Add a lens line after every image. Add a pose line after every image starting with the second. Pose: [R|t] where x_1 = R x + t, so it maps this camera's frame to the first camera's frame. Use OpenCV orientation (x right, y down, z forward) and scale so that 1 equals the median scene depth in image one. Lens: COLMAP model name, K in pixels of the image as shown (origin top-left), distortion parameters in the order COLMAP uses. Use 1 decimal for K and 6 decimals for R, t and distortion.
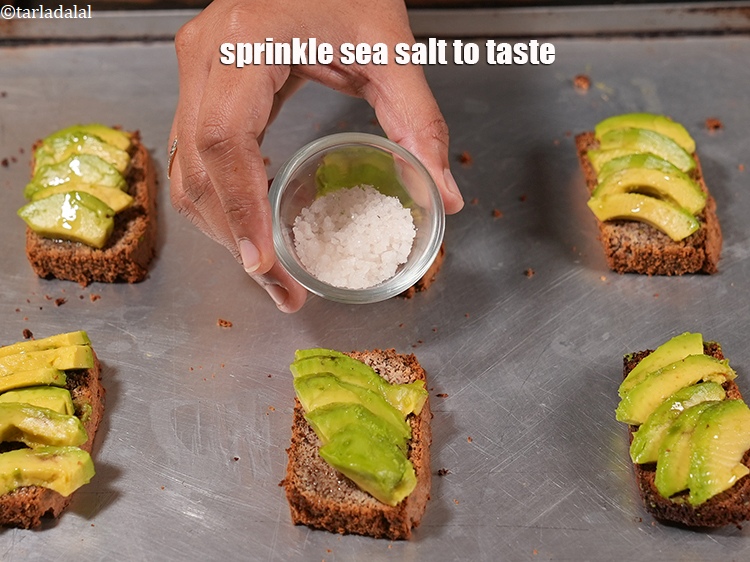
lens RADIAL K [[1899.0, 0, 384.0], [0, 1899.0, 280.7], [0, 0, 1]] dist [0.086595, 0.000000]
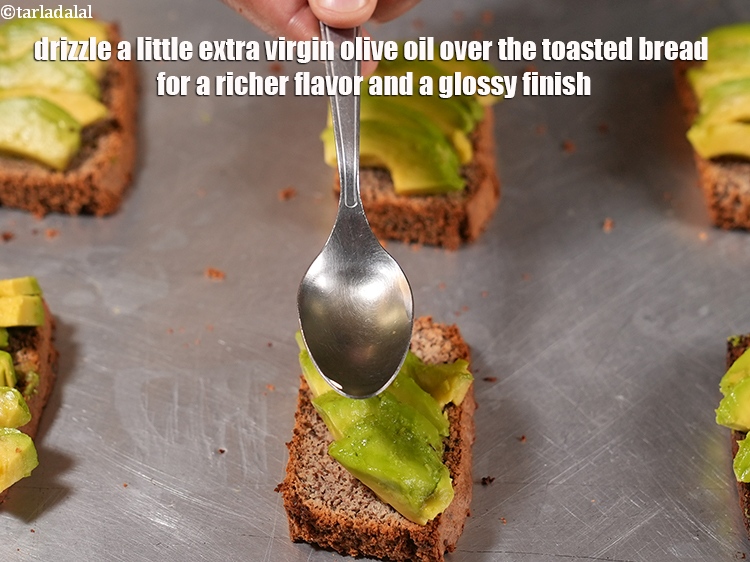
lens RADIAL K [[2149.3, 0, 368.7], [0, 2149.3, 284.2], [0, 0, 1]] dist [0.149097, 0.000000]
pose [[0.998916, 0.042170, -0.019688, -0.003466], [-0.041430, 0.998472, 0.036559, -0.008858], [0.021200, -0.035703, 0.999138, 0.125015]]
